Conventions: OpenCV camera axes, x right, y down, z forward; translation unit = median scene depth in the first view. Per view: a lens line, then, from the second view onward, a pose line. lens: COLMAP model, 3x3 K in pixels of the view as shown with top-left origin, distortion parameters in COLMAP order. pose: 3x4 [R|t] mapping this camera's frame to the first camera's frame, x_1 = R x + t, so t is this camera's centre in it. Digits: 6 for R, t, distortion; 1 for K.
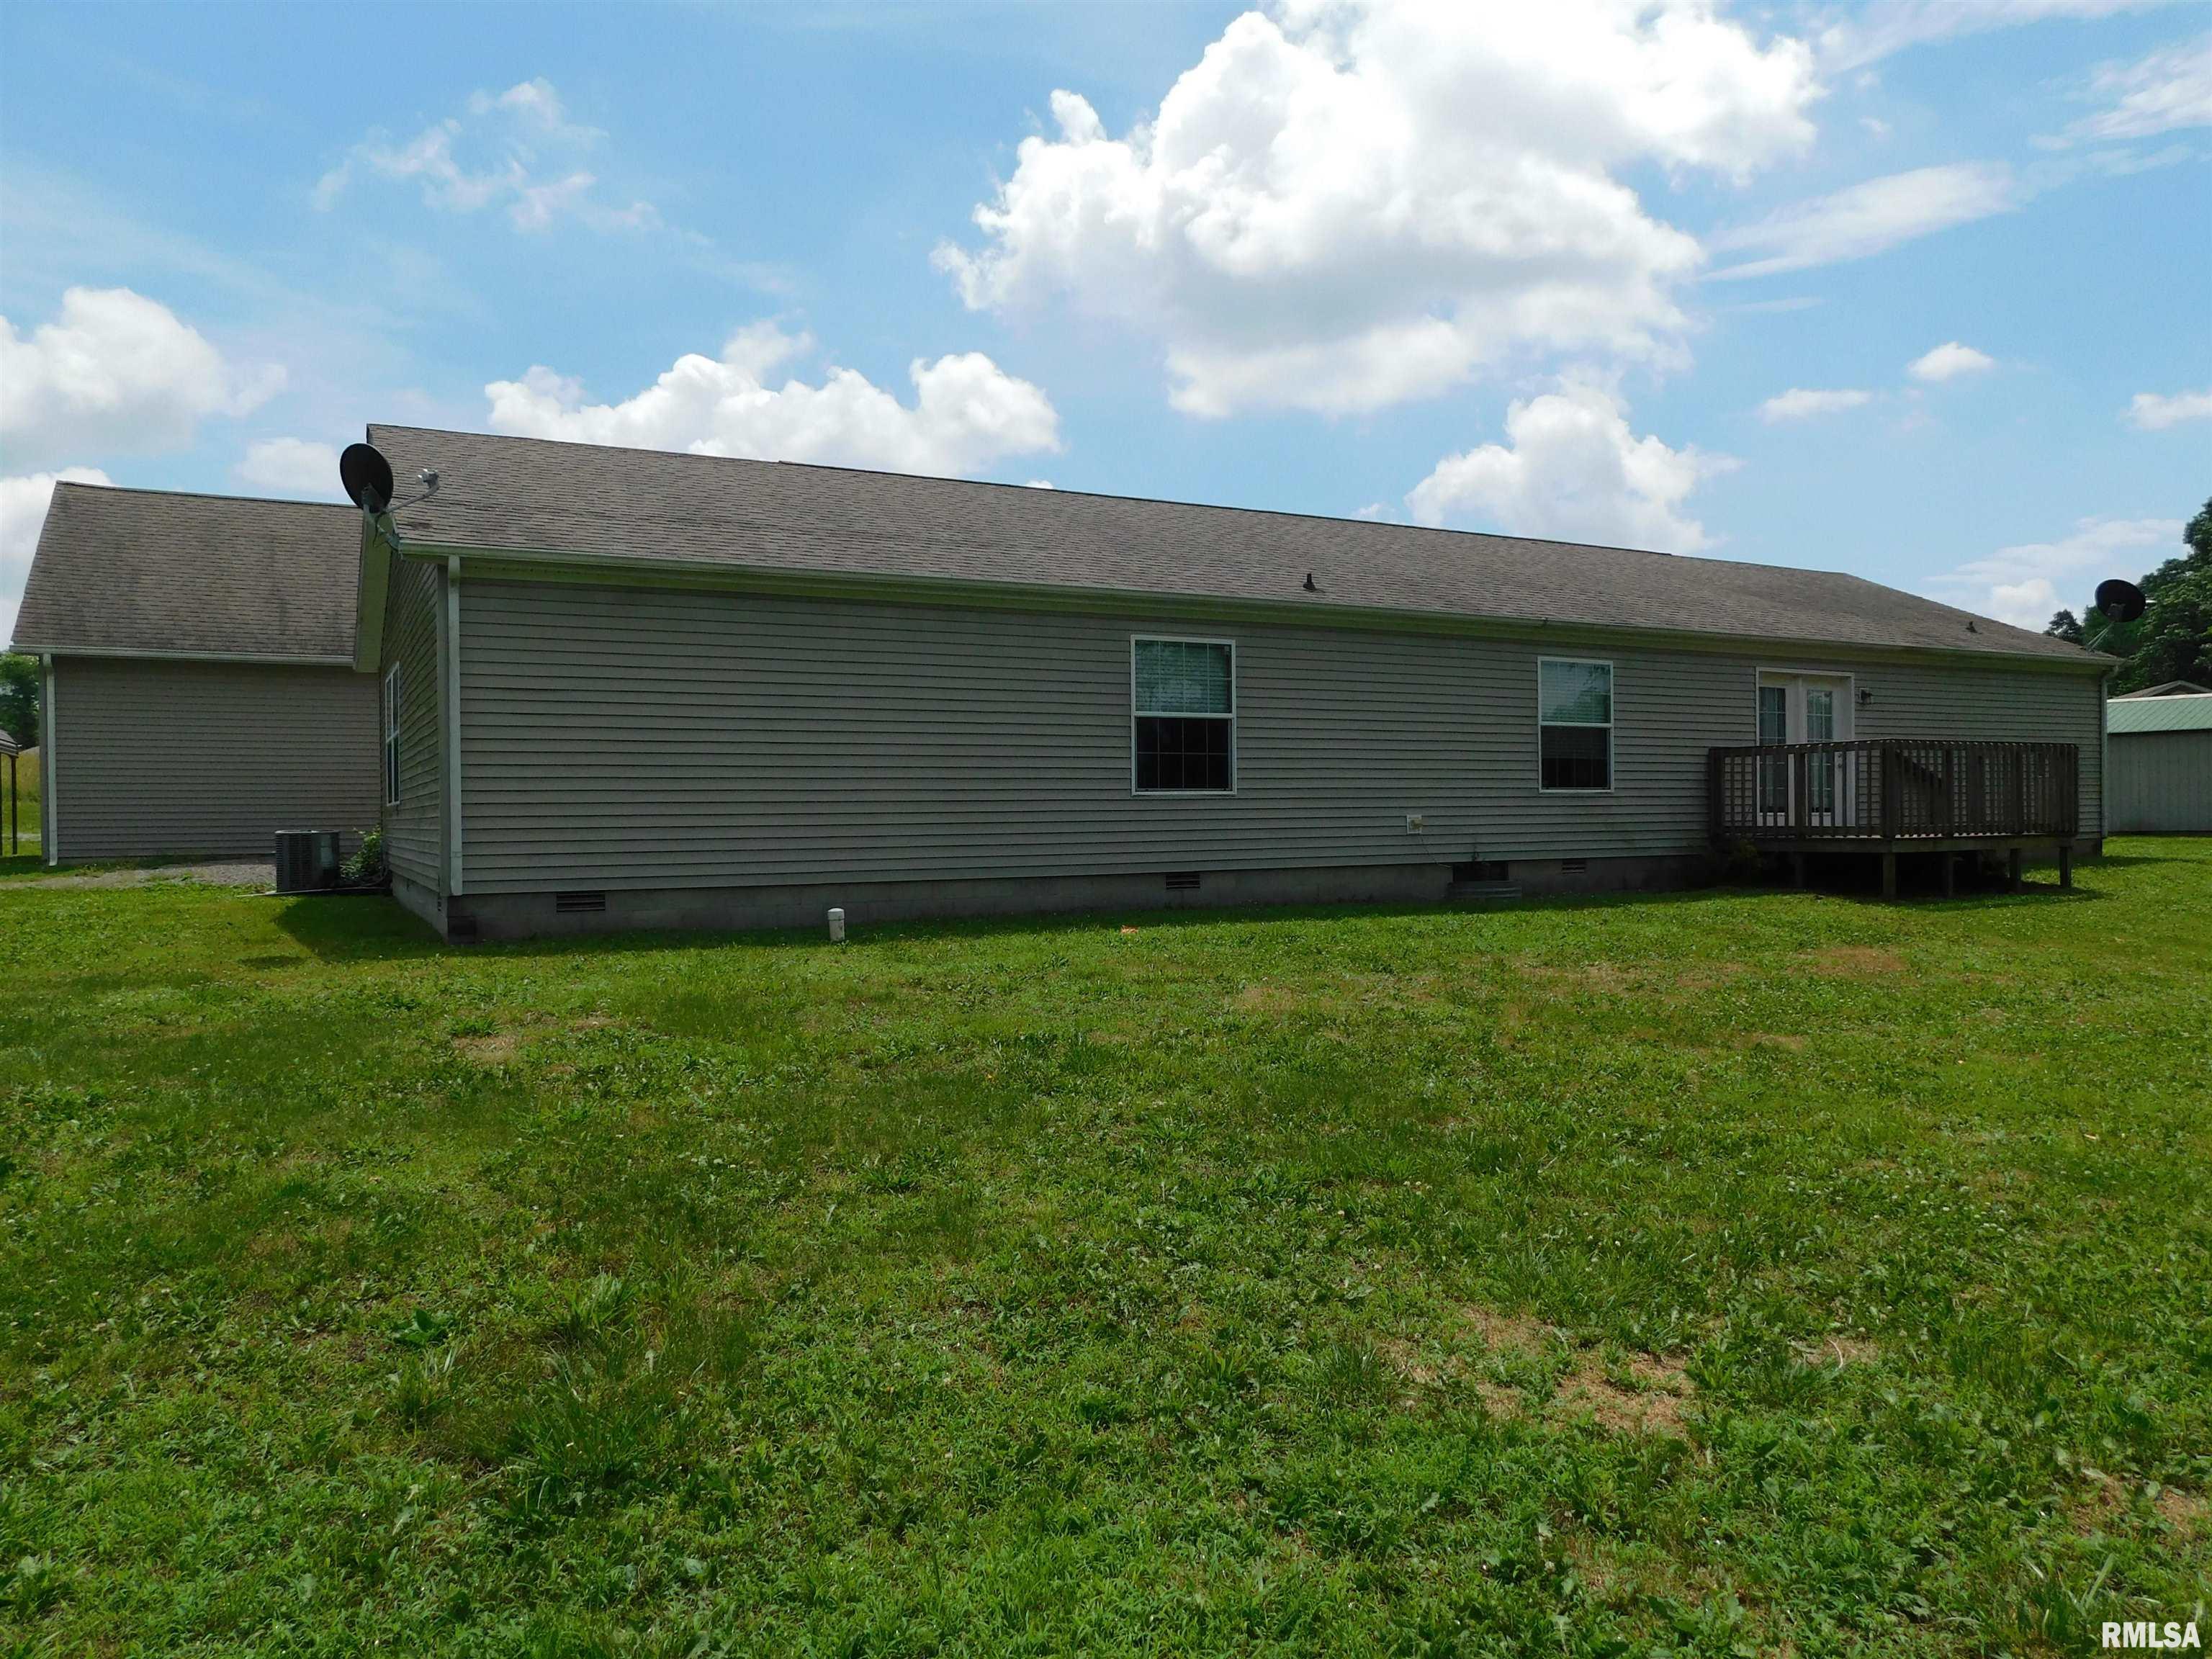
lens RADIAL K [[1551.9, 0, 1100.7], [0, 1551.9, 818.2], [0, 0, 1]] dist [-0.023771, 0.023984]
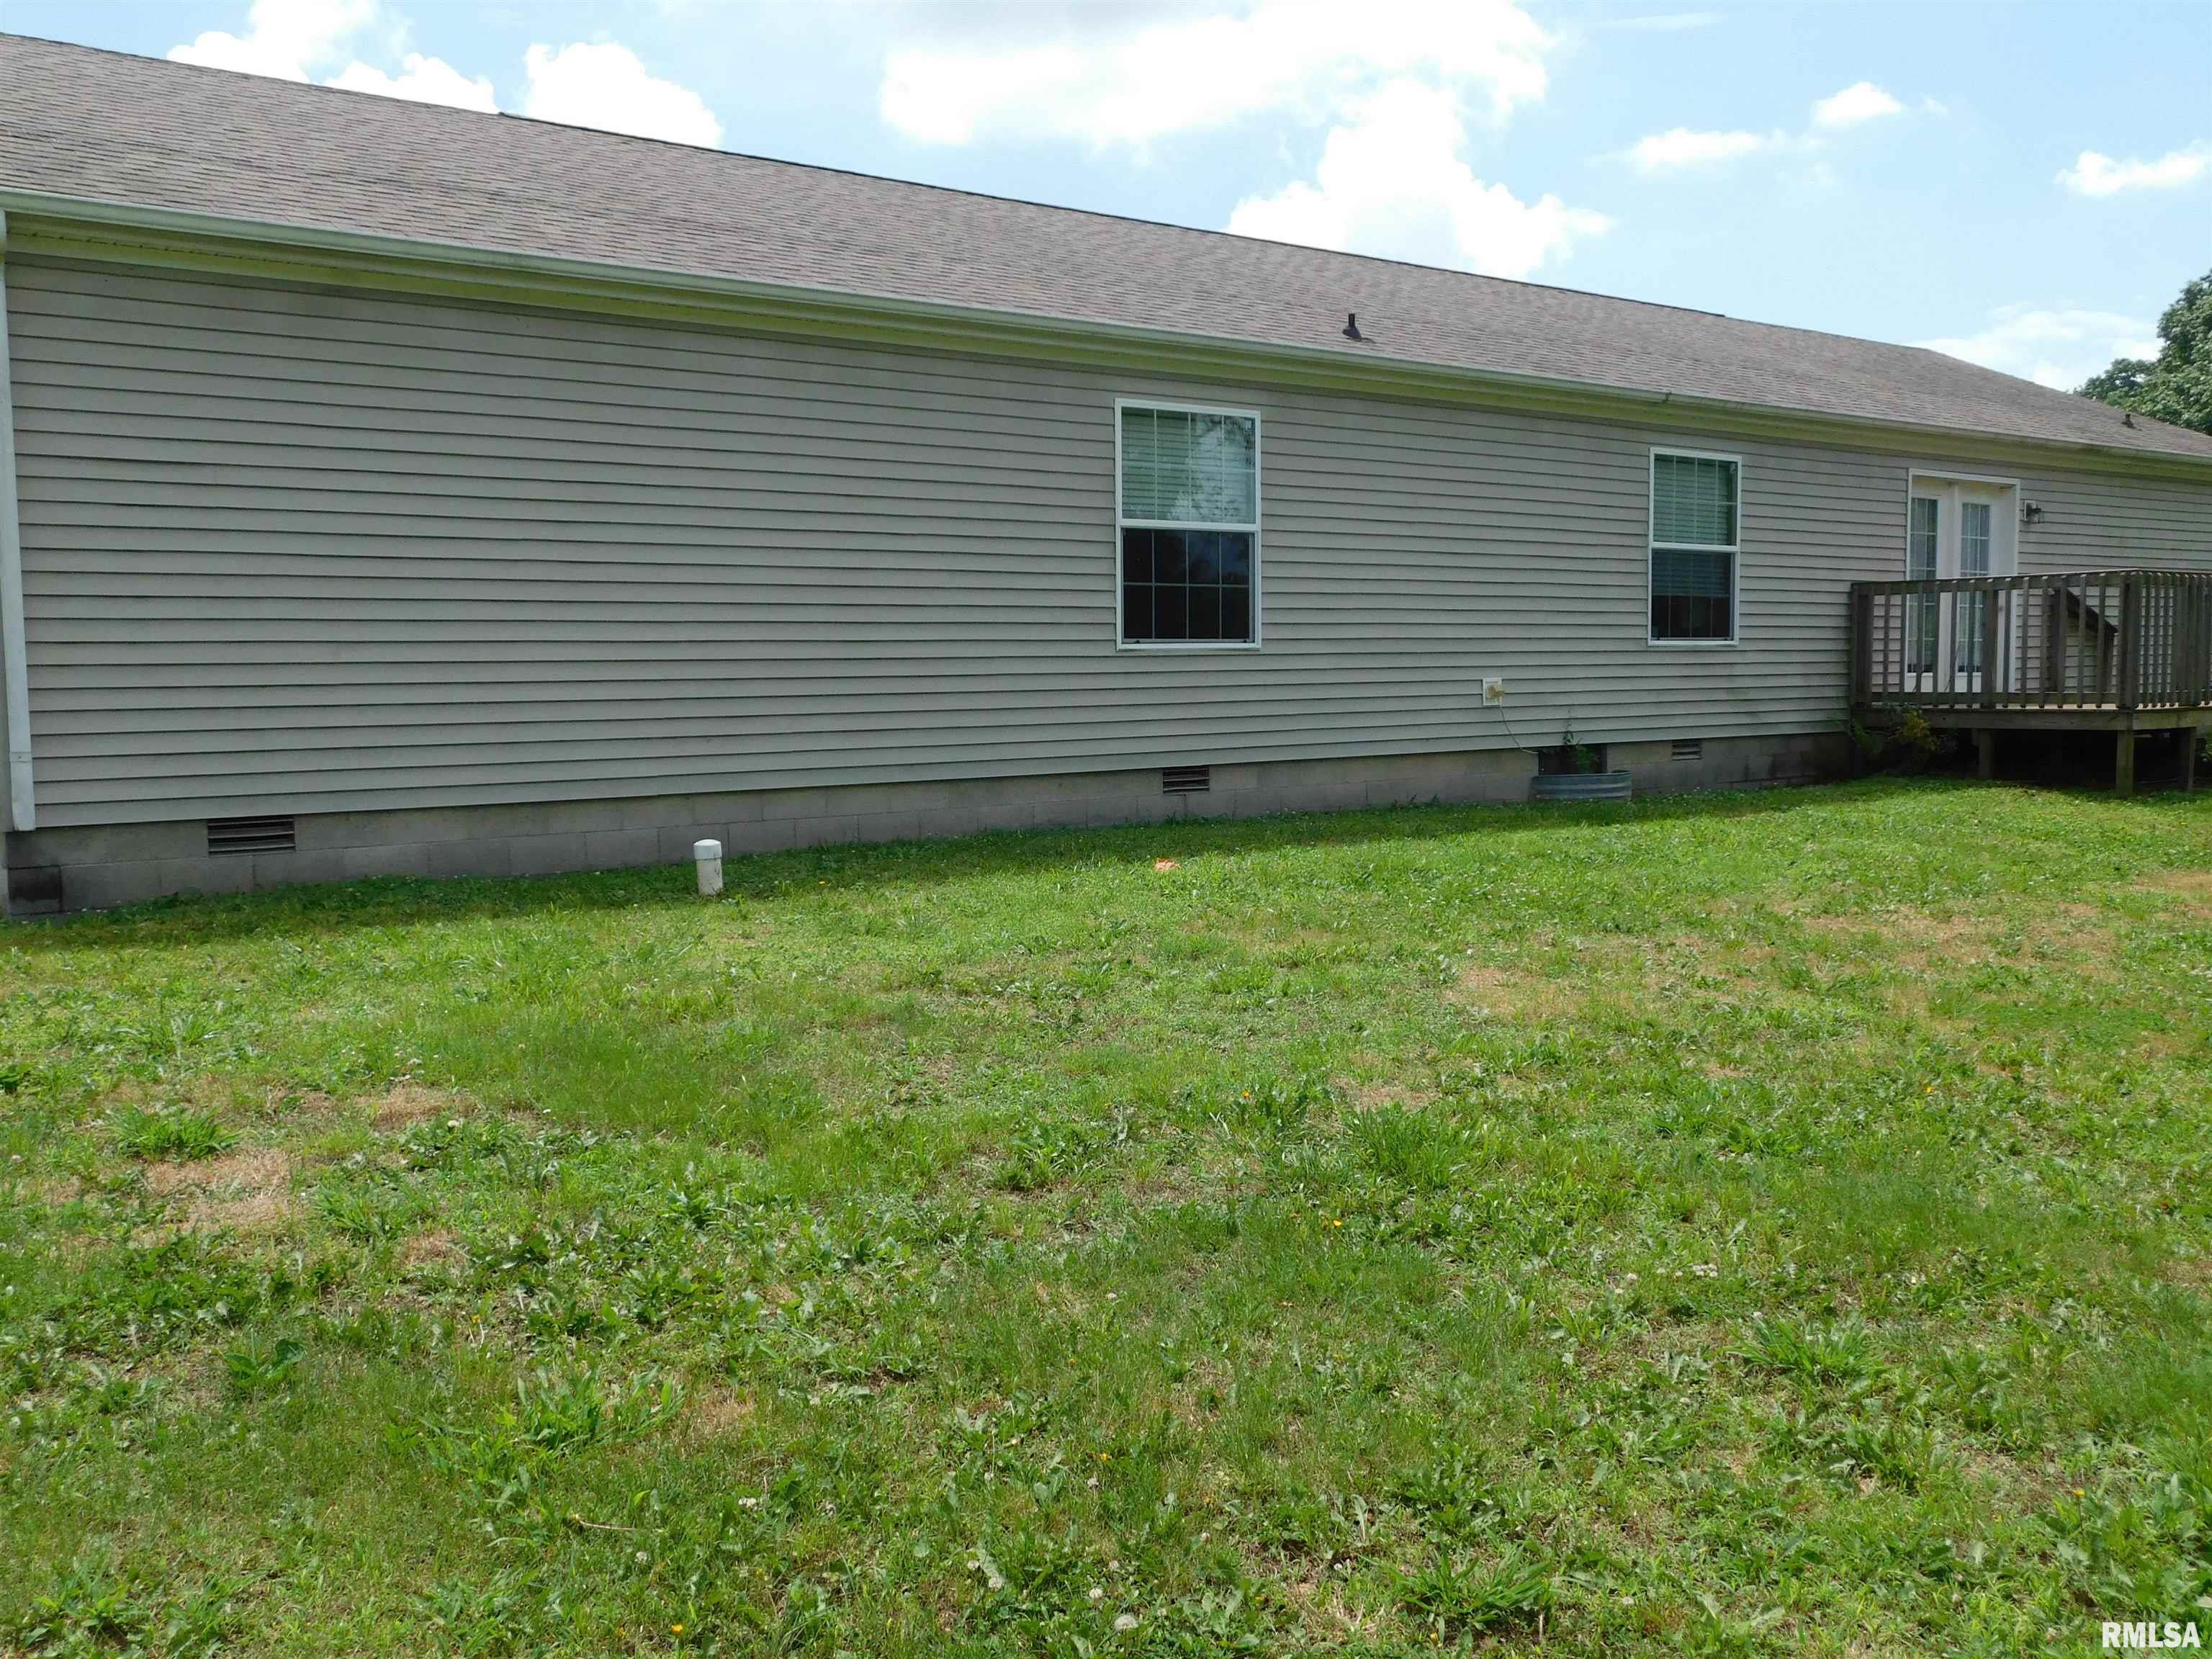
lens RADIAL K [[1943.4, 0, 1105.5], [0, 1943.4, 837.2], [0, 0, 1]] dist [0.002737, -0.029253]
pose [[0.984726, -0.015330, 0.173433, -0.116643], [0.000070, 0.996151, 0.087654, -0.007266], [-0.174110, -0.086303, 0.980937, 0.182788]]
